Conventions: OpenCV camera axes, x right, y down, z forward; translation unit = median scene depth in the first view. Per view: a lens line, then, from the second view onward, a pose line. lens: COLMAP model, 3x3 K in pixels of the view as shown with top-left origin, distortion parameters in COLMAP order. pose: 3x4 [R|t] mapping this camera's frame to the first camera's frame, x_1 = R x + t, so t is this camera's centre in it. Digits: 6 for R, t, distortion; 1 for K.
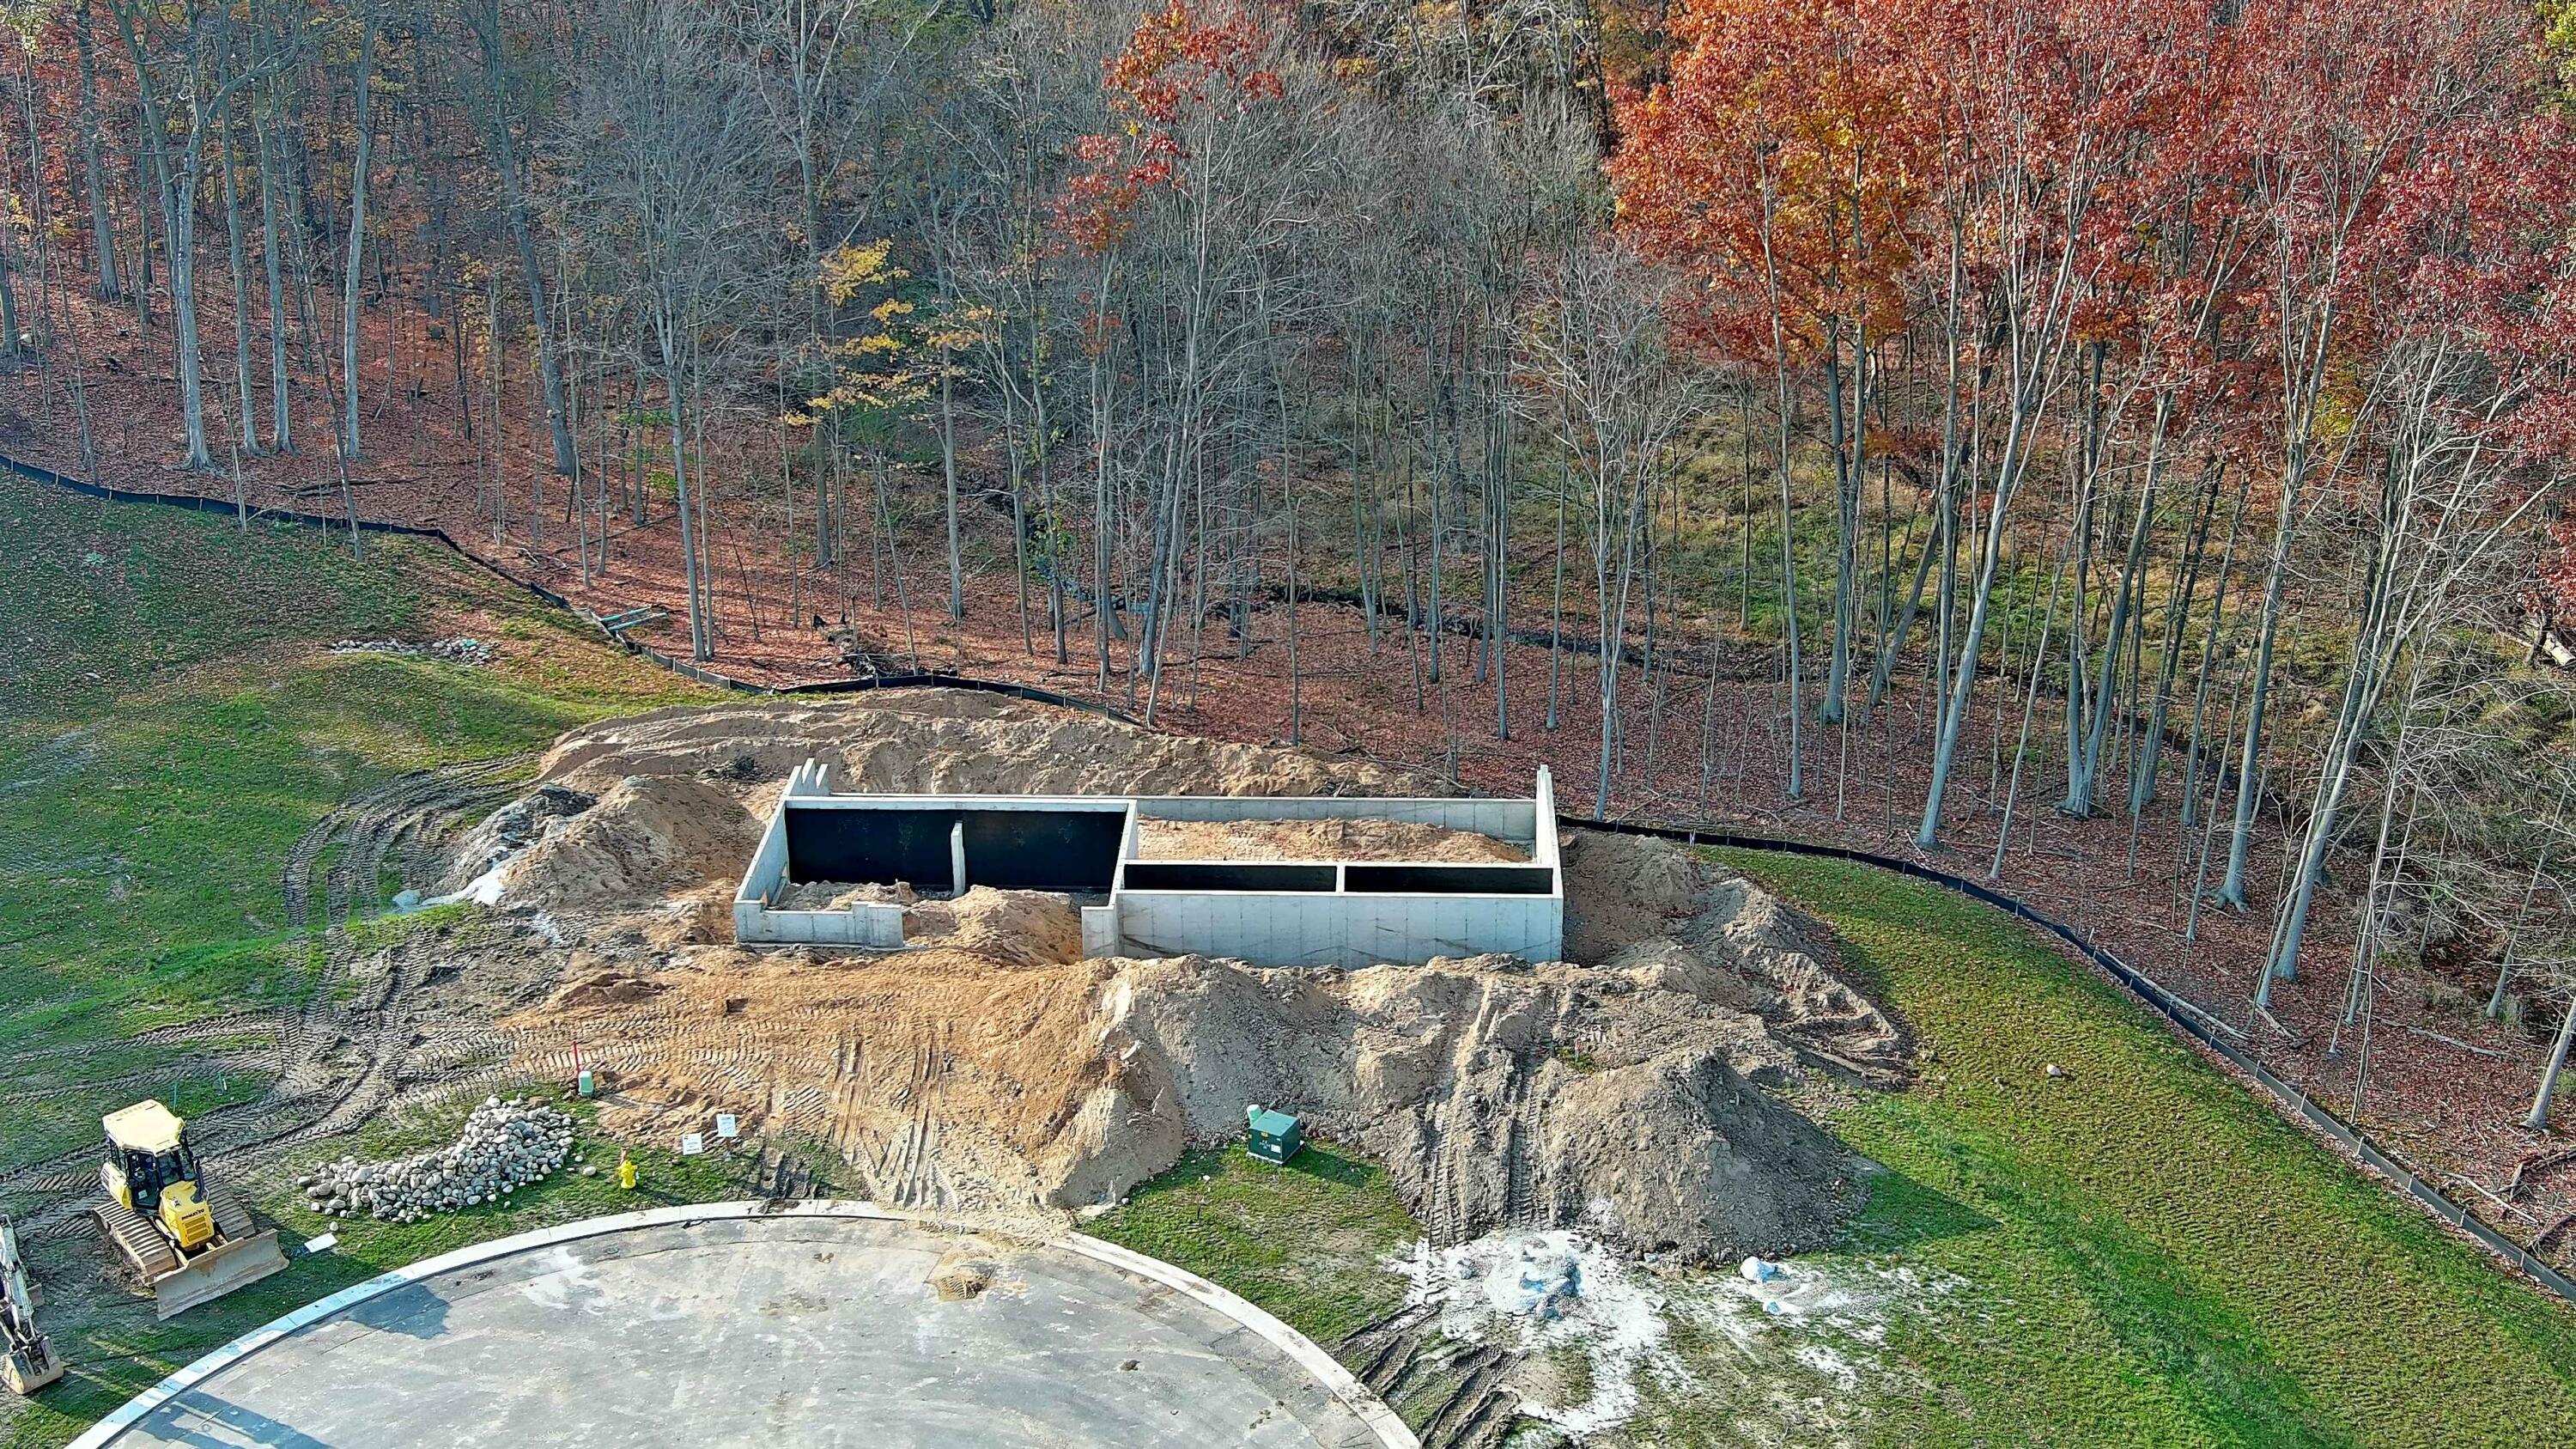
lens RADIAL K [[2883.1, 0, 1288.0], [0, 2883.1, 724.5], [0, 0, 1]] dist [0.092241, -0.324587]
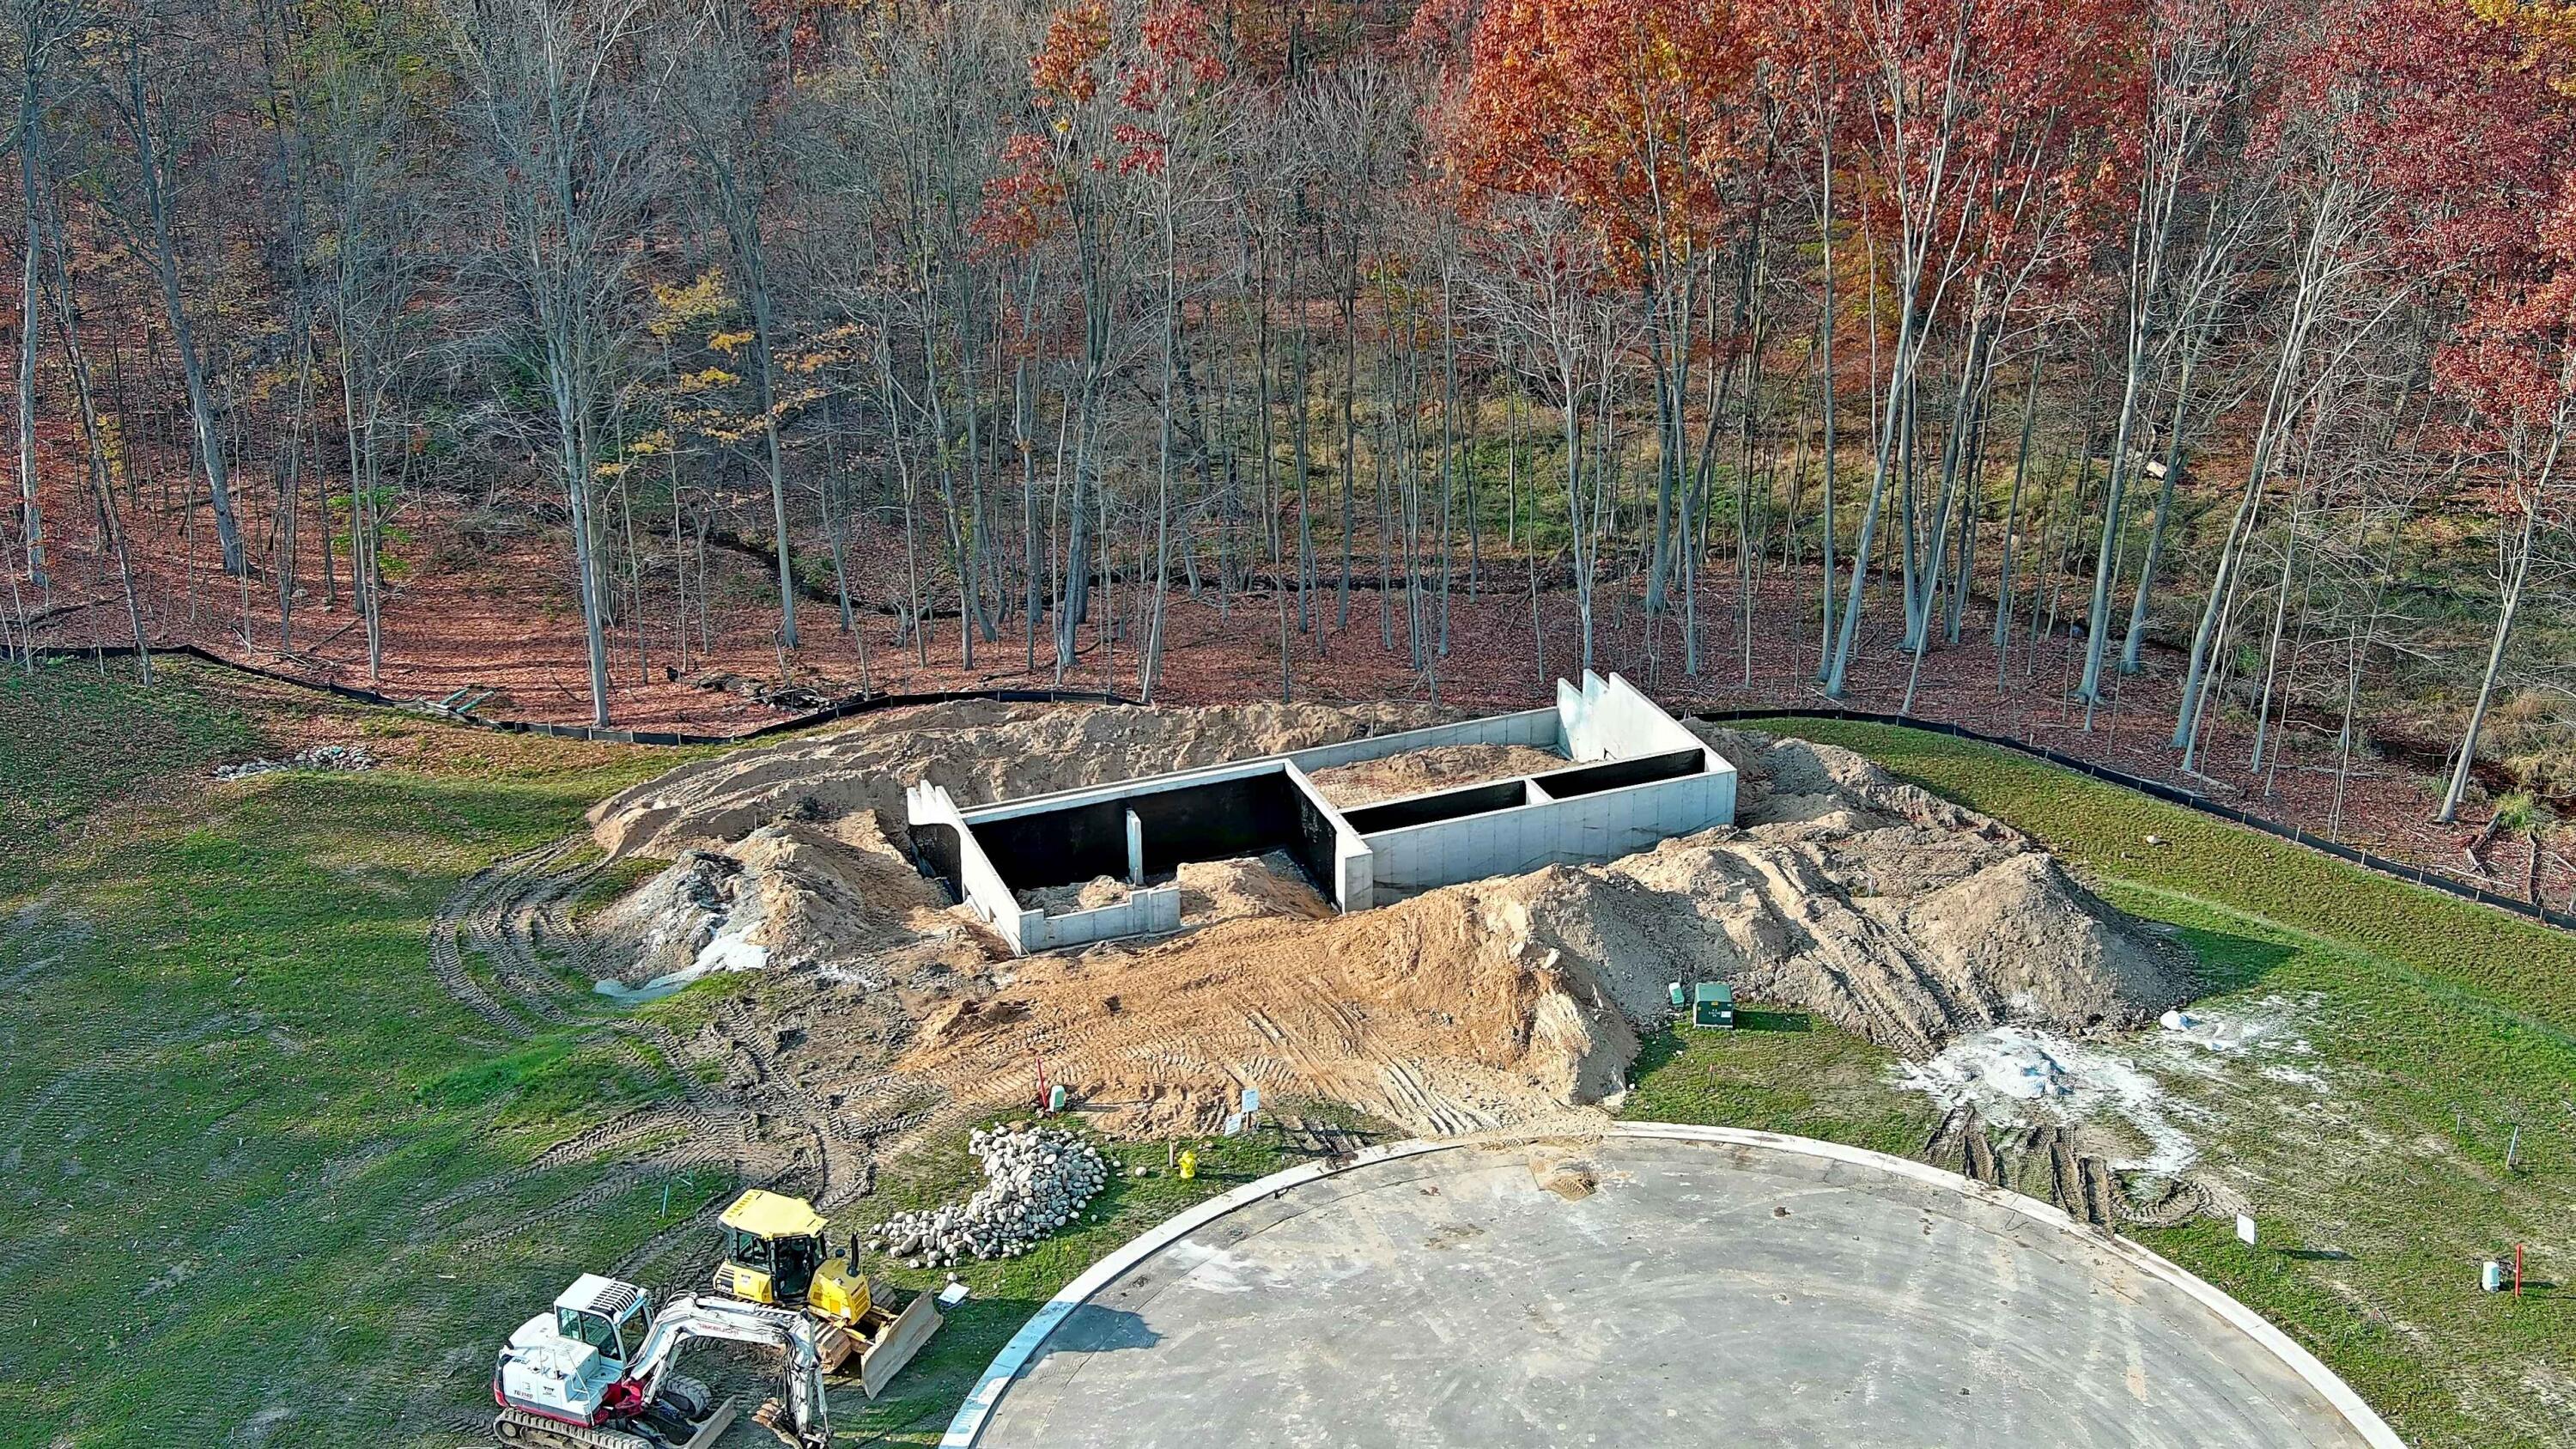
lens RADIAL K [[2883.1, 0, 1288.0], [0, 2883.1, 724.5], [0, 0, 1]] dist [0.092241, -0.324587]
pose [[0.917134, -0.163511, 0.363495, -0.534966], [0.165475, 0.985872, 0.025966, -0.015922], [-0.362606, 0.036335, 0.931234, 0.045473]]
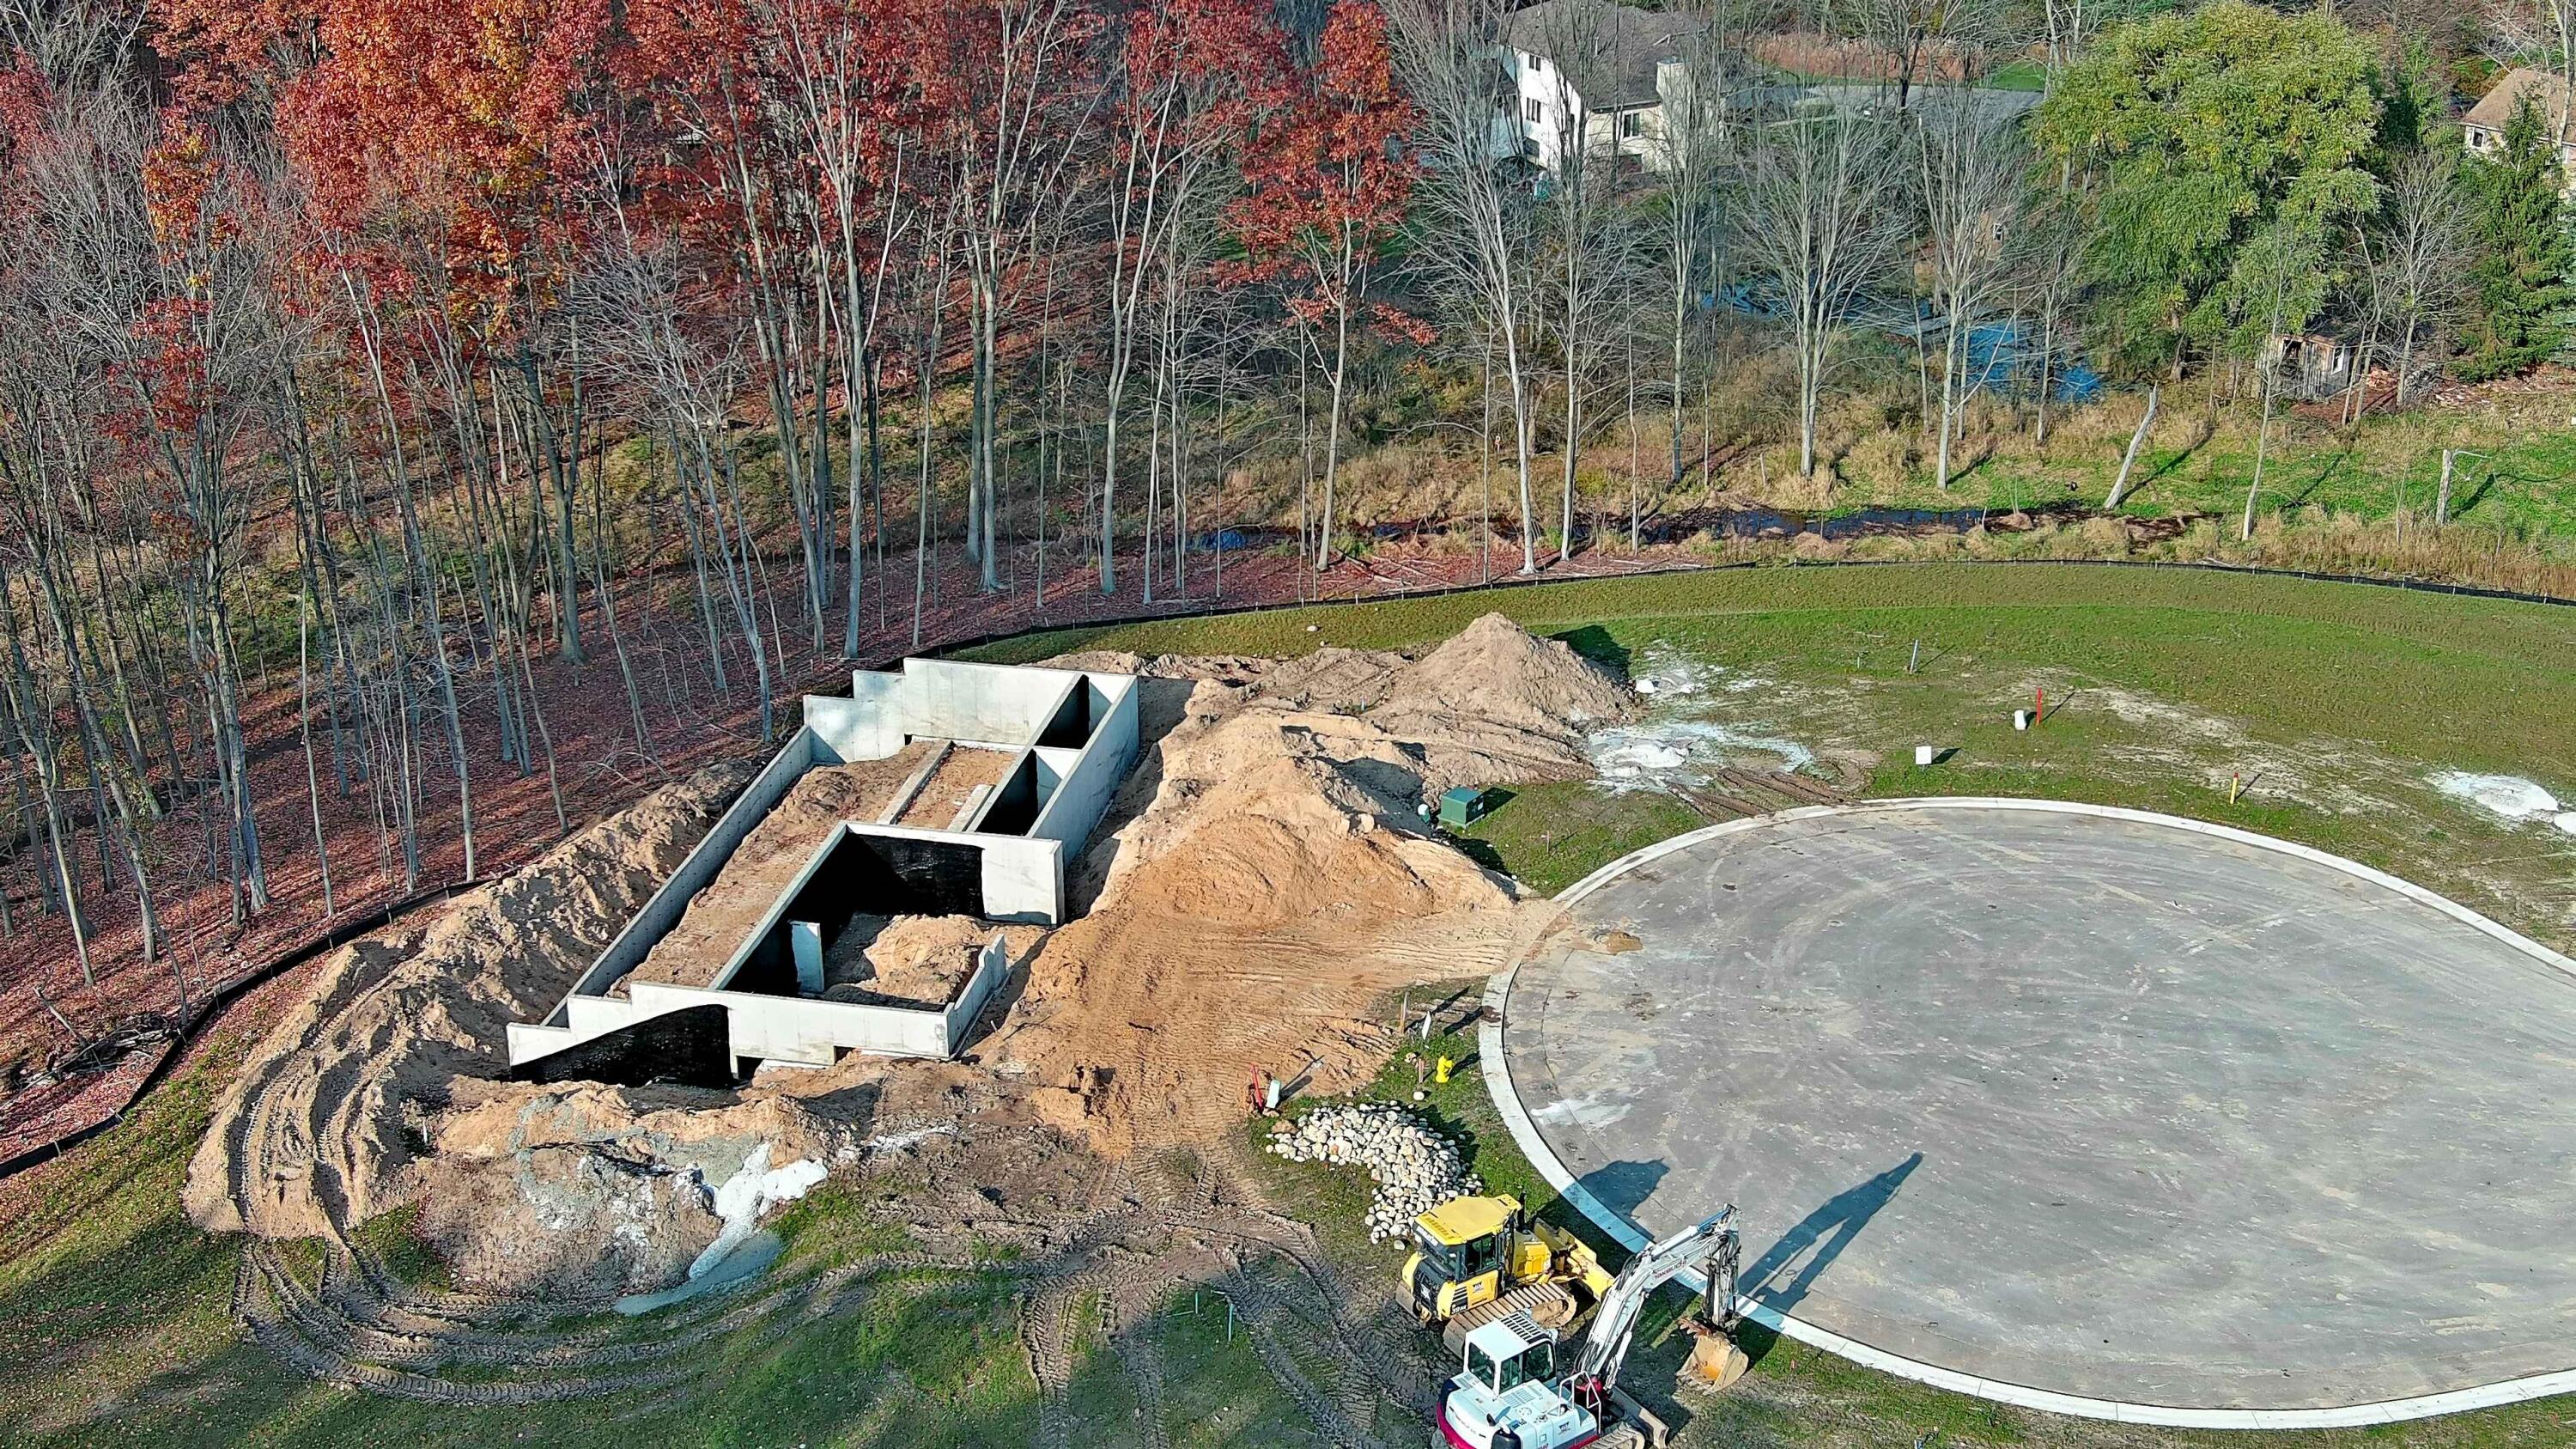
lens RADIAL K [[2883.1, 0, 1288.0], [0, 2883.1, 724.5], [0, 0, 1]] dist [0.092241, -0.324587]
pose [[0.172813, -0.399288, 0.900391, -1.156000], [0.415706, 0.858304, 0.300837, -0.303807], [-0.892930, 0.322310, 0.314313, 0.669212]]
